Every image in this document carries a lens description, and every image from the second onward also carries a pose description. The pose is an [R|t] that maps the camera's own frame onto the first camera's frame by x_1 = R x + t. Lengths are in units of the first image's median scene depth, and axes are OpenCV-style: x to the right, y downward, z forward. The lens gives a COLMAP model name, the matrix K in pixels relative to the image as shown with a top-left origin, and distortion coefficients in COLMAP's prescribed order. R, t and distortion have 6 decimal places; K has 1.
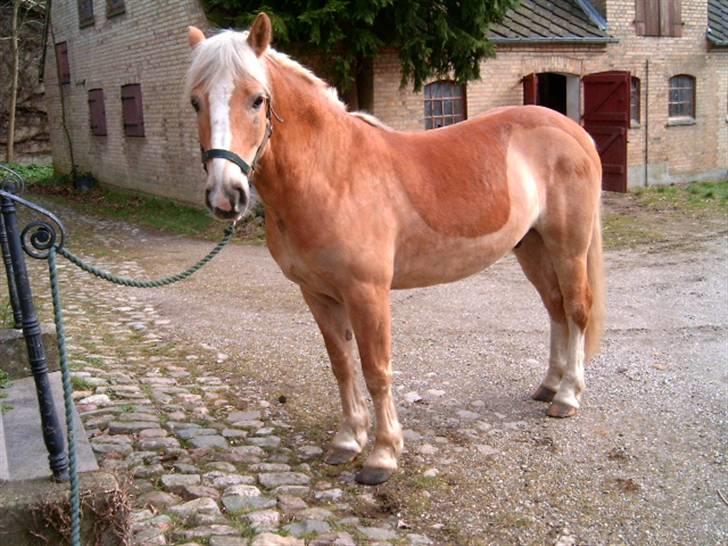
lens RADIAL K [[759.4, 0, 364.0], [0, 759.4, 273.0], [0, 0, 1]] dist [-0.207641, 0.148173]
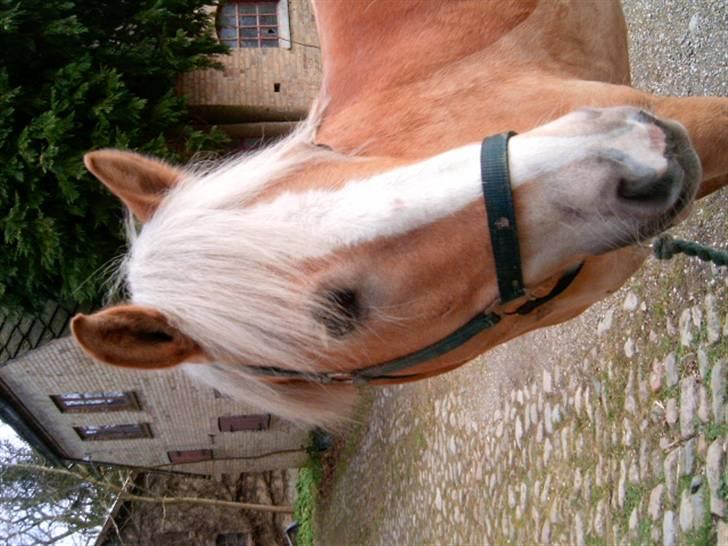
lens RADIAL K [[789.9, 0, 364.0], [0, 789.9, 273.0], [0, 0, 1]] dist [-0.255809, 0.344194]
pose [[0.033151, -0.985850, -0.164322, -0.044805], [0.997432, 0.043077, -0.057214, -0.063136], [0.063483, -0.162003, 0.984746, 0.241775]]
